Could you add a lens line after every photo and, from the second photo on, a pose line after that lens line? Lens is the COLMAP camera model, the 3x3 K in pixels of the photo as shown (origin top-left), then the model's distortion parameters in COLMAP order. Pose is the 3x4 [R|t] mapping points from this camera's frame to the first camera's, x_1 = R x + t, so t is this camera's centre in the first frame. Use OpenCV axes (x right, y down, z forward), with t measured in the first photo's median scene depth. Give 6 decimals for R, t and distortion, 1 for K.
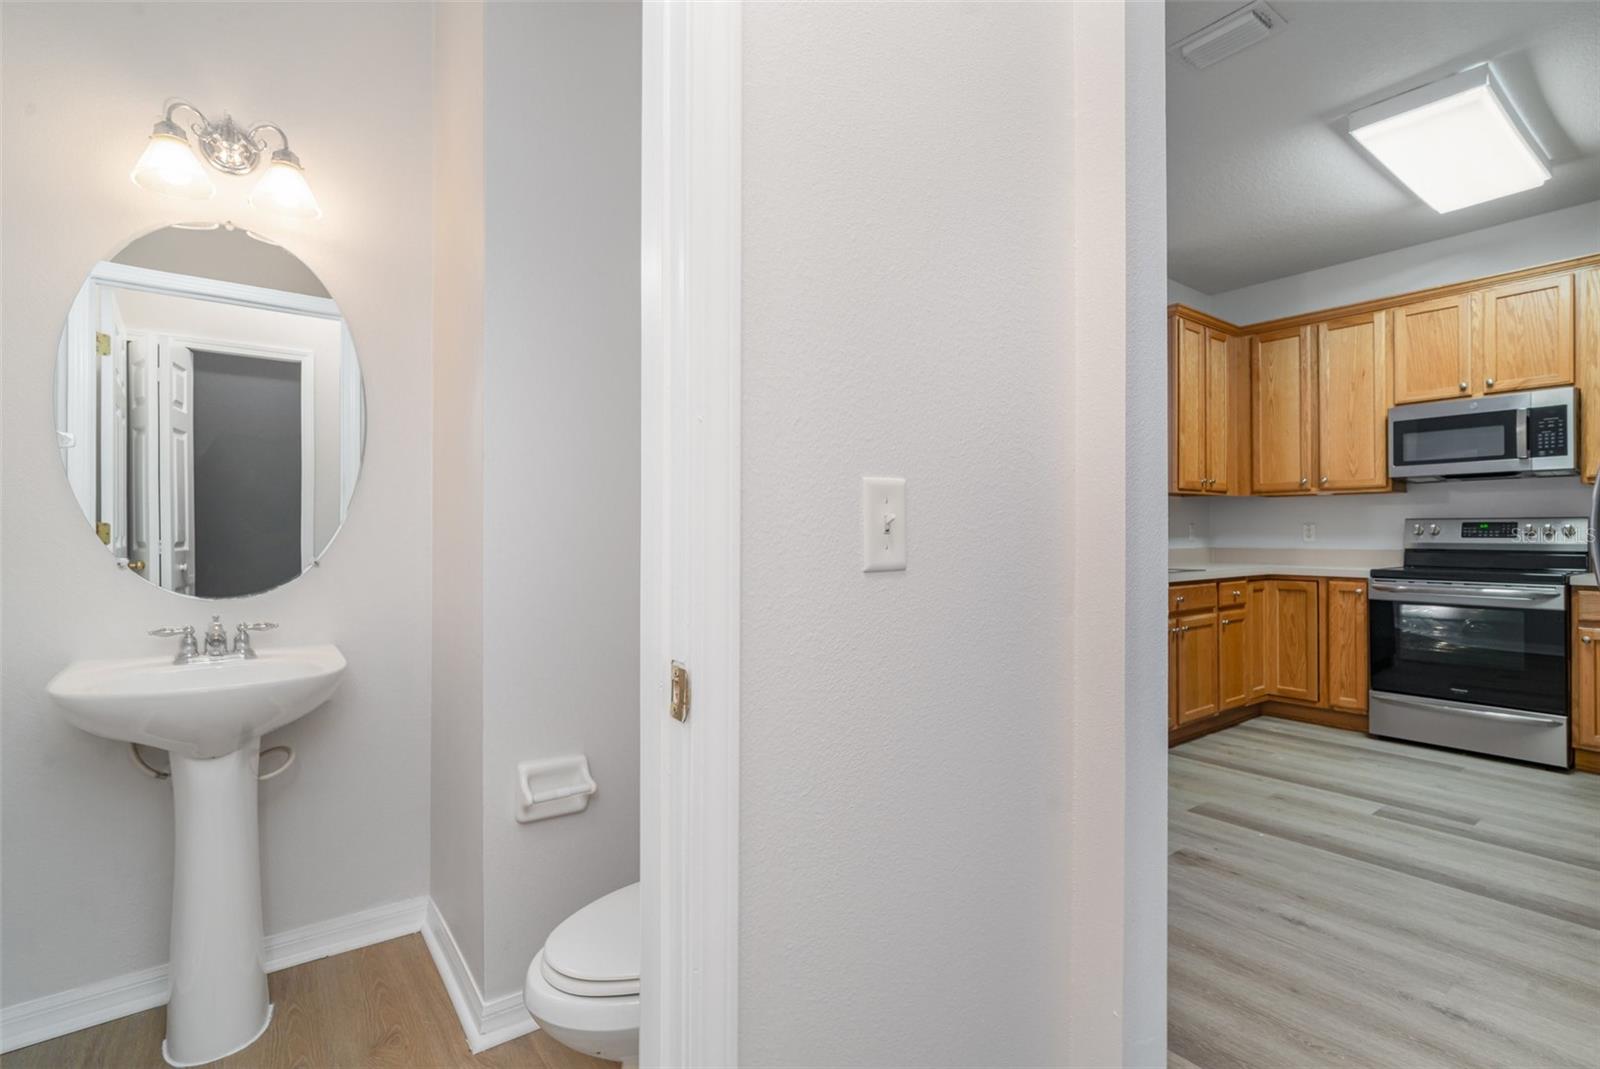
lens RADIAL K [[745.1, 0, 807.7], [0, 745.1, 528.1], [0, 0, 1]] dist [-0.011208, 0.006675]
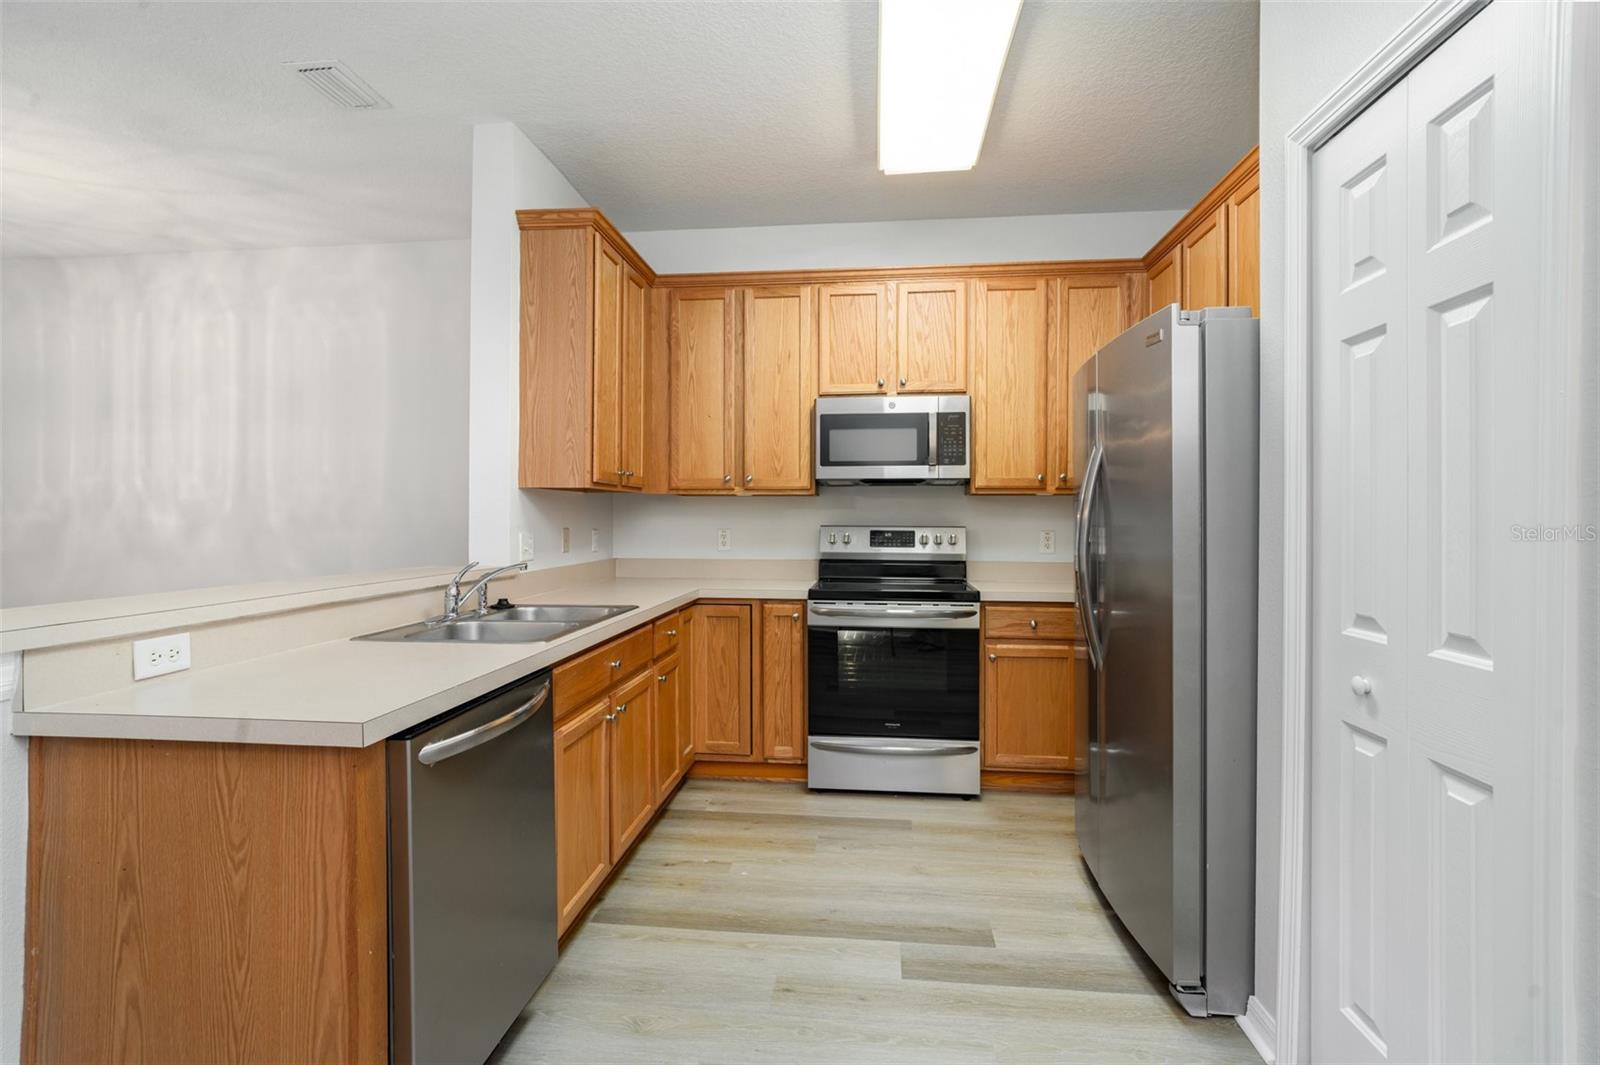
lens RADIAL K [[745.1, 0, 798.1], [0, 745.1, 516.4], [0, 0, 1]] dist [-0.011208, 0.006675]
pose [[0.683004, 0.002853, 0.730409, 0.138210], [-0.006832, 0.999974, 0.002482, -0.026678], [-0.730382, -0.006685, 0.683006, 0.425731]]
